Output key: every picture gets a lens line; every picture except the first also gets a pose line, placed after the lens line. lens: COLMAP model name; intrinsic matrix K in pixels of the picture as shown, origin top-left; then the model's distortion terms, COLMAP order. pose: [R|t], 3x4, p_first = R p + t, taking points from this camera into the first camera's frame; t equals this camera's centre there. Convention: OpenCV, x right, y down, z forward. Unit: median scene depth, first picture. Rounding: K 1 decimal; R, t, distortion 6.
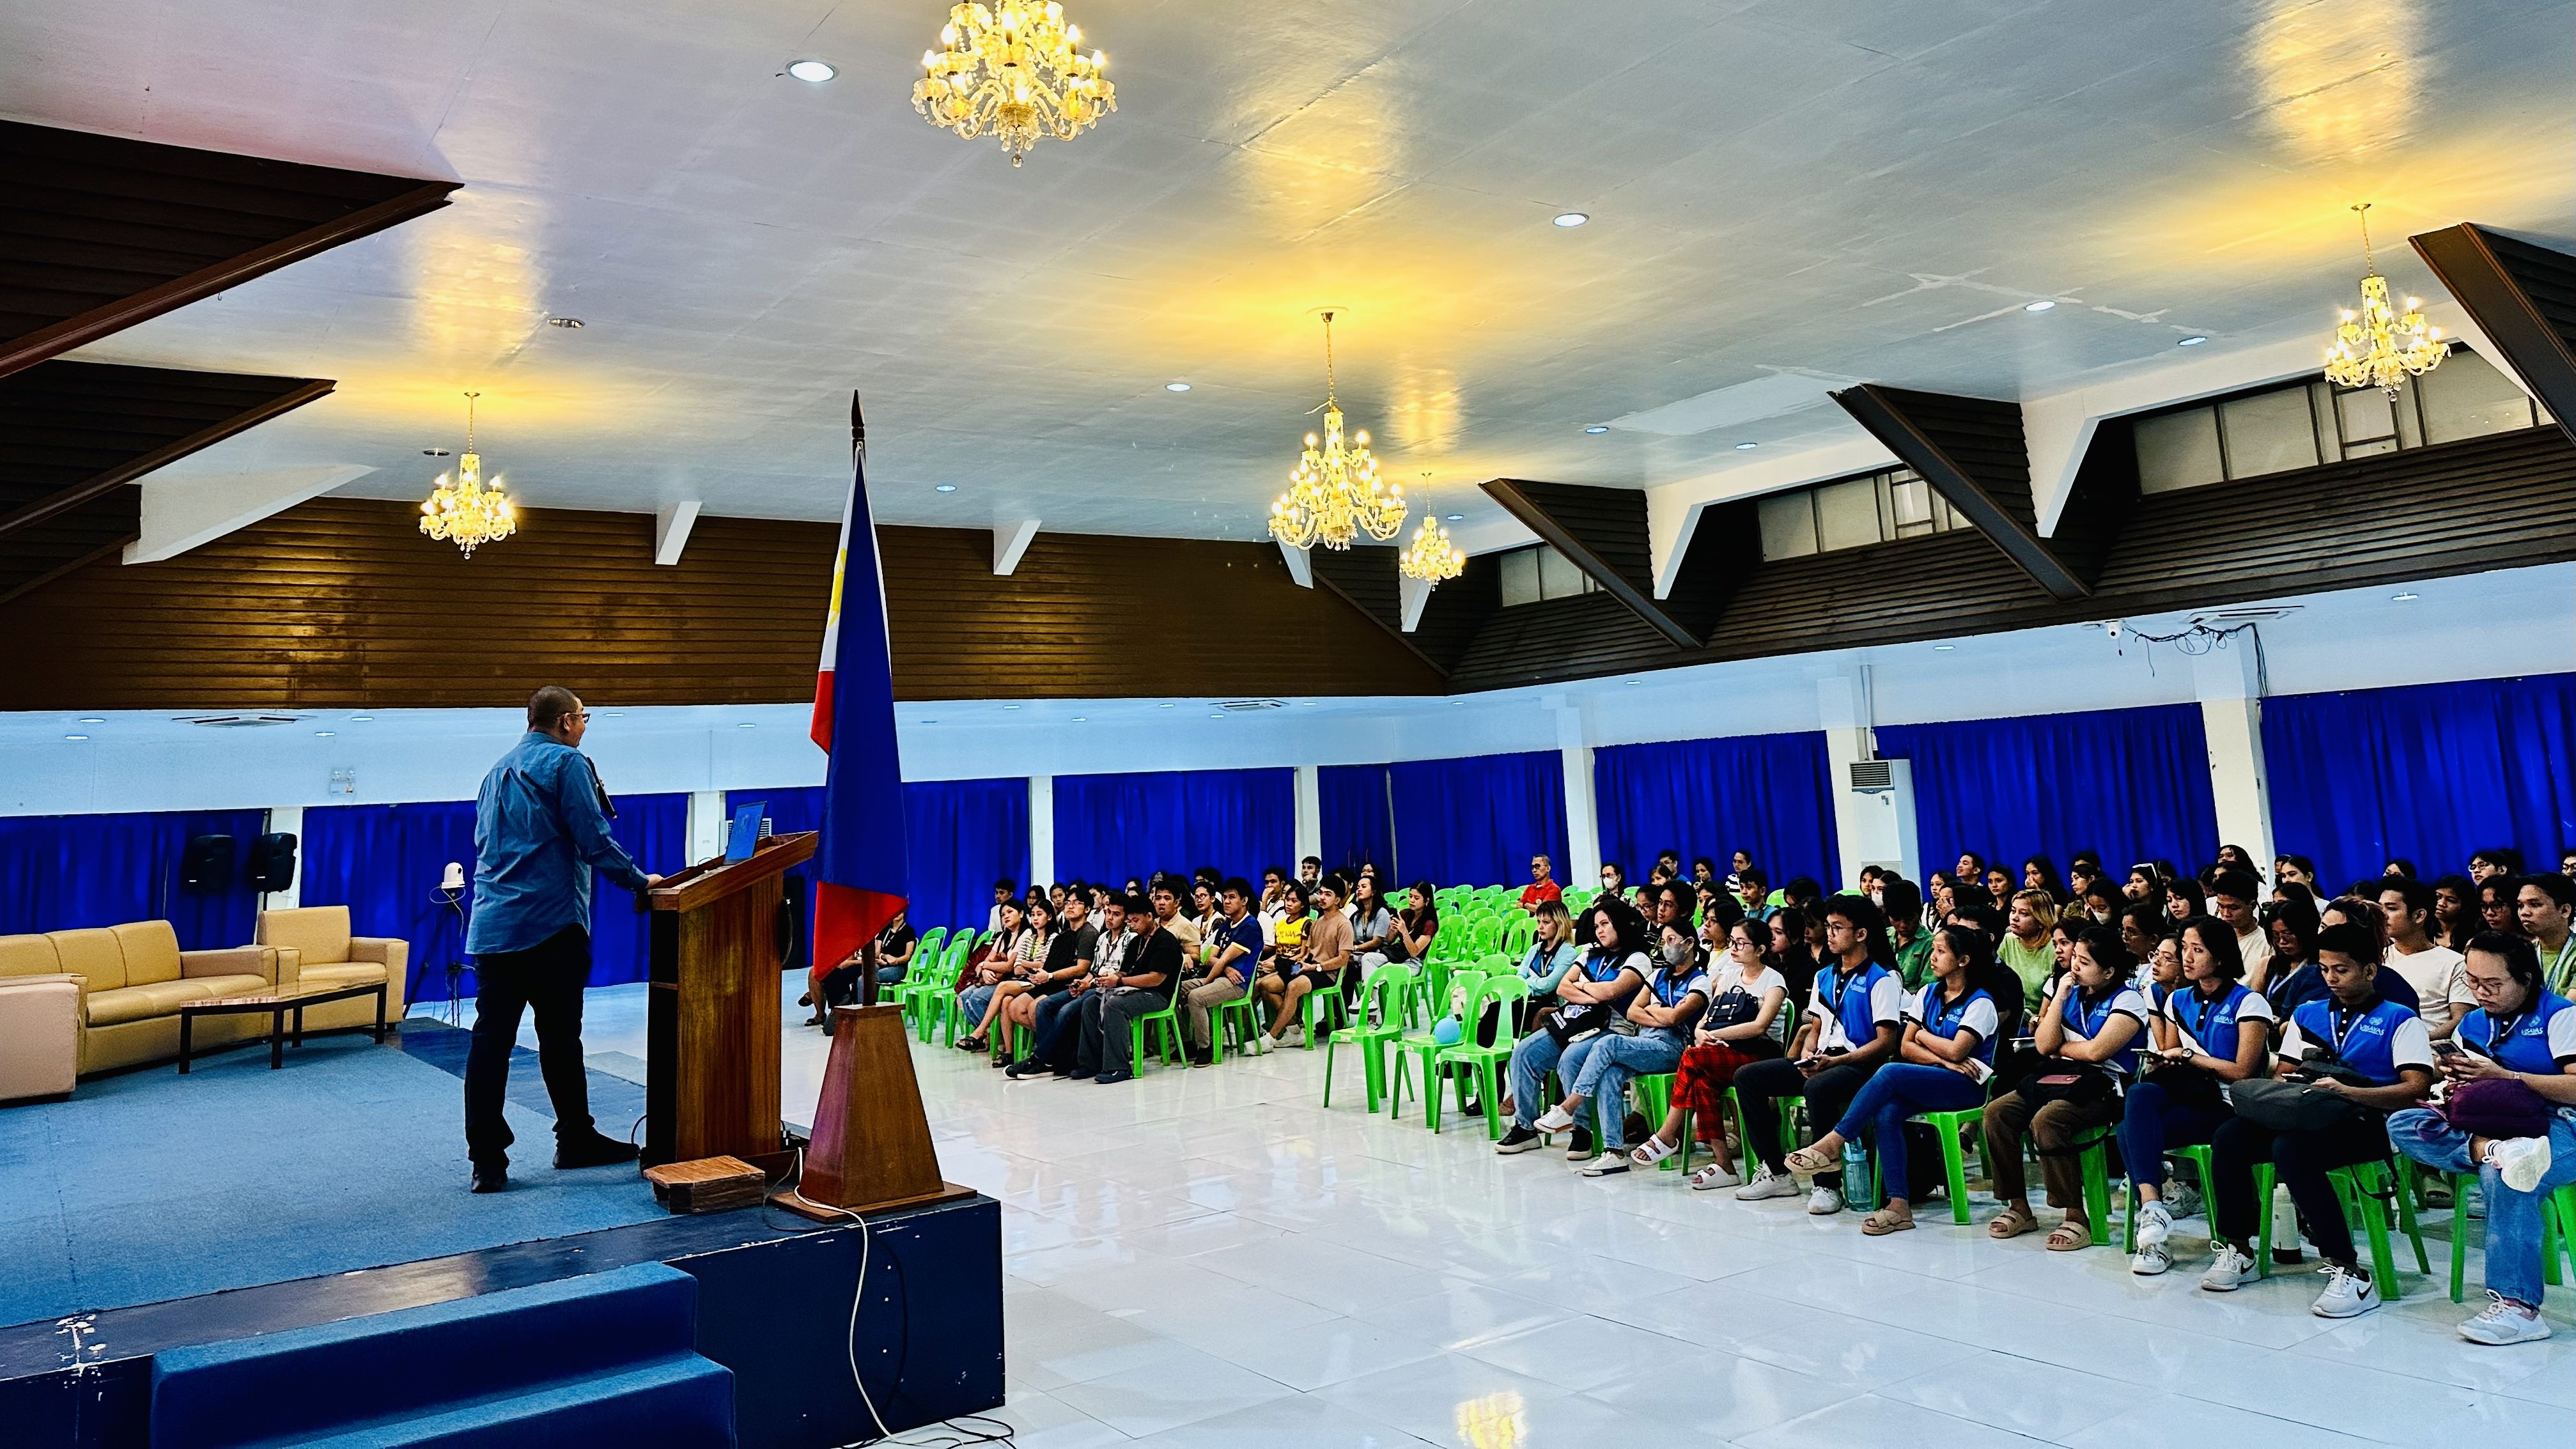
lens RADIAL K [[1841.1, 0, 1288.0], [0, 1841.1, 724.5], [0, 0, 1]] dist [0.001220, 0.000690]
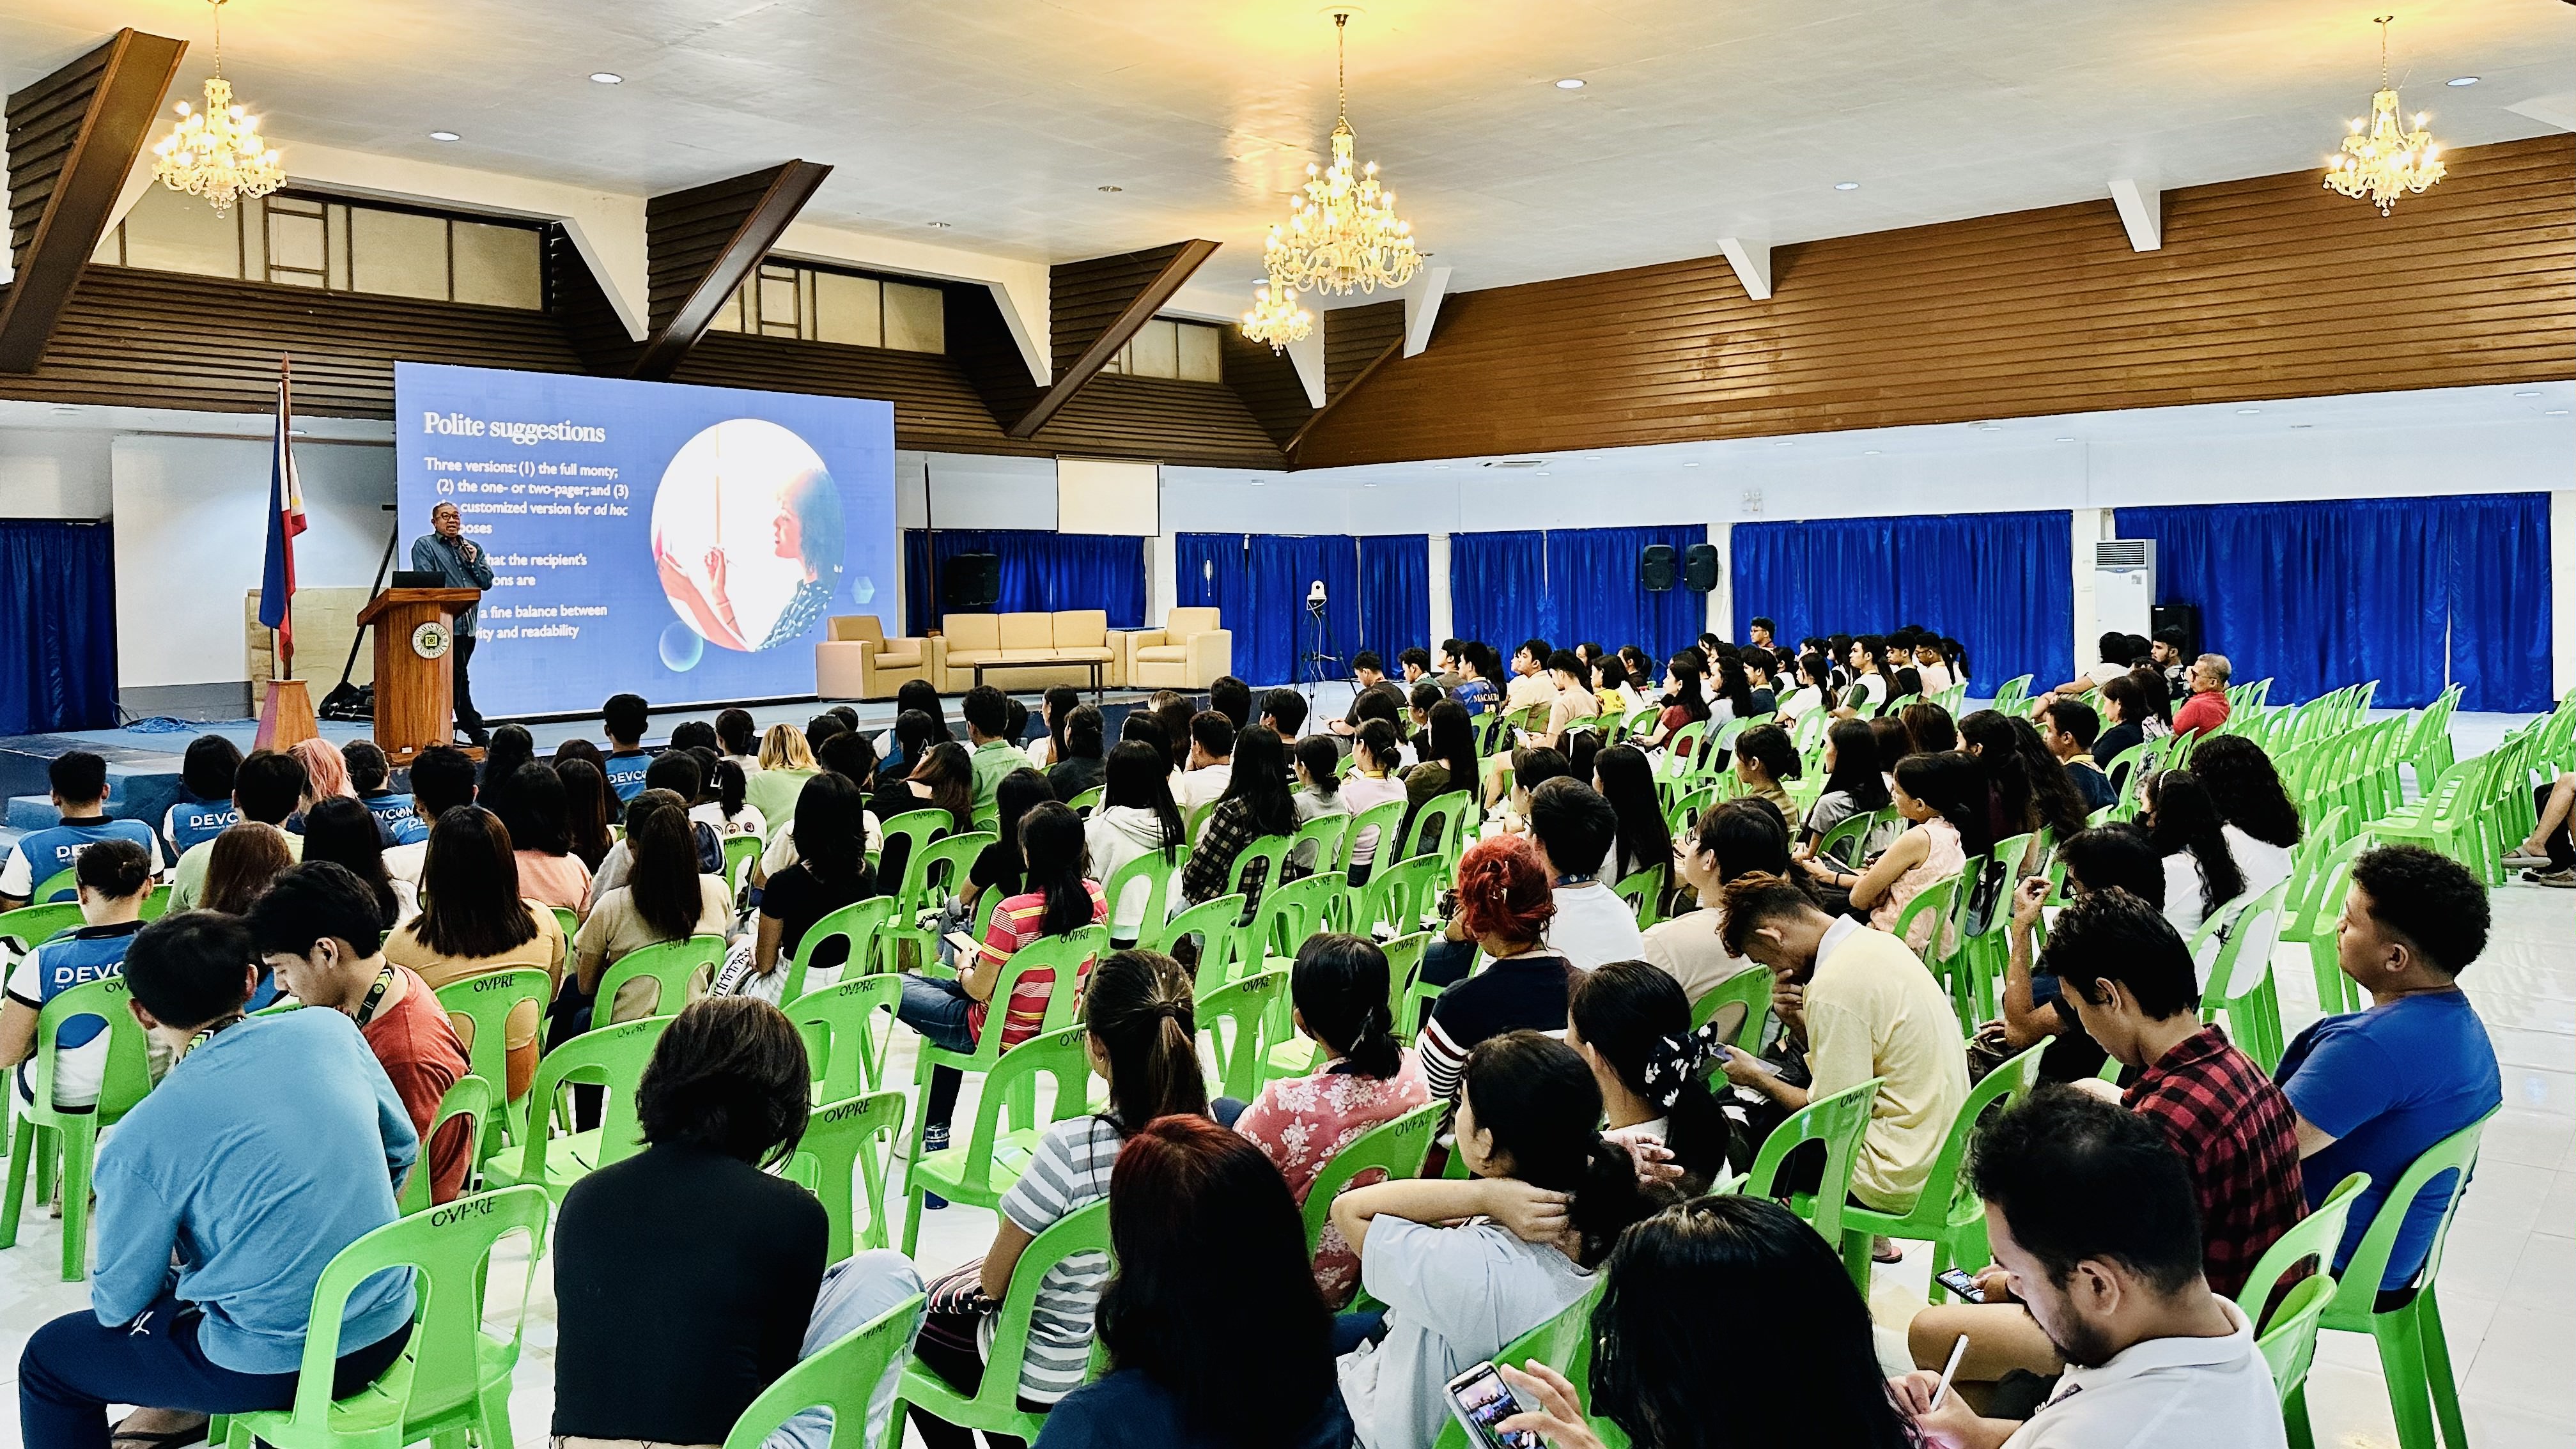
lens RADIAL K [[1866.8, 0, 1232.4], [0, 1866.8, 719.7], [0, 0, 1]] dist [0.099544, 0.001215]
pose [[0.251472, 0.125474, -0.959697, 0.639922], [0.044431, 0.989019, 0.140950, -0.016445], [0.966844, -0.078085, 0.243136, 0.447136]]
